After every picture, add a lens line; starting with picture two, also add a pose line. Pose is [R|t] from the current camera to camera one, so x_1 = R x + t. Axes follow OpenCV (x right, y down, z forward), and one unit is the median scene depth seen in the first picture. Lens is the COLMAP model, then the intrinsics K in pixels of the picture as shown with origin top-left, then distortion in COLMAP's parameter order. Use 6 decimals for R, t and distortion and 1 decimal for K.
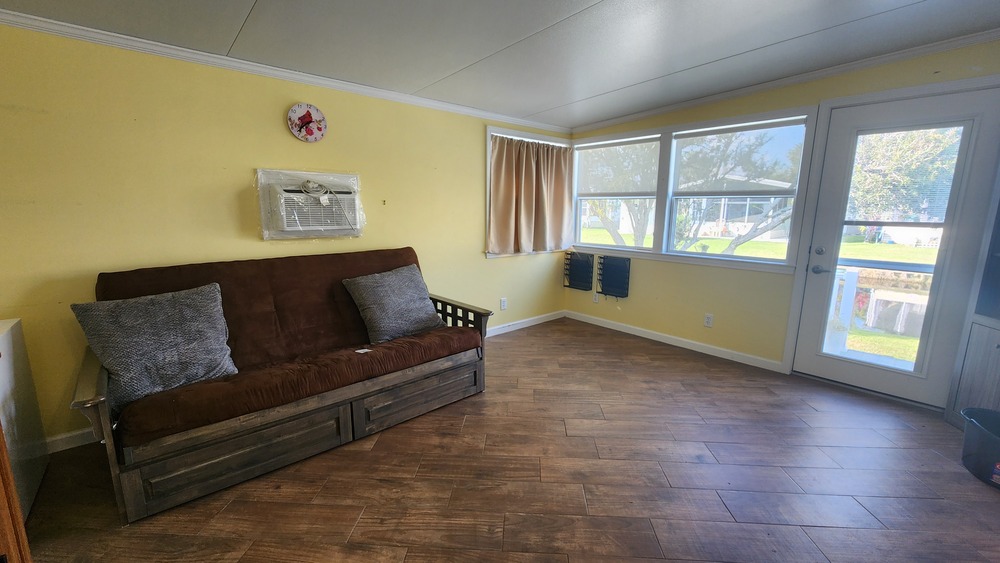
lens RADIAL K [[411.1, 0, 498.1], [0, 411.1, 283.6], [0, 0, 1]] dist [-0.001740, -0.000118]
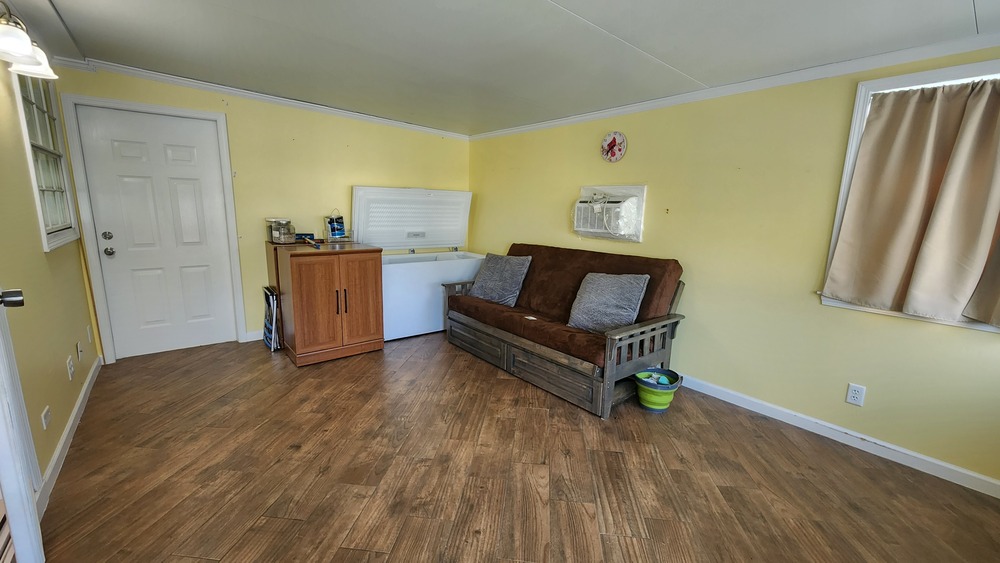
lens RADIAL K [[411.1, 0, 498.1], [0, 411.1, 283.6], [0, 0, 1]] dist [-0.001740, -0.000118]
pose [[-0.059325, 0.168031, -0.983995, 0.852891], [-0.212354, 0.961045, 0.176915, -0.138483], [0.975390, 0.219450, -0.021331, 0.774180]]
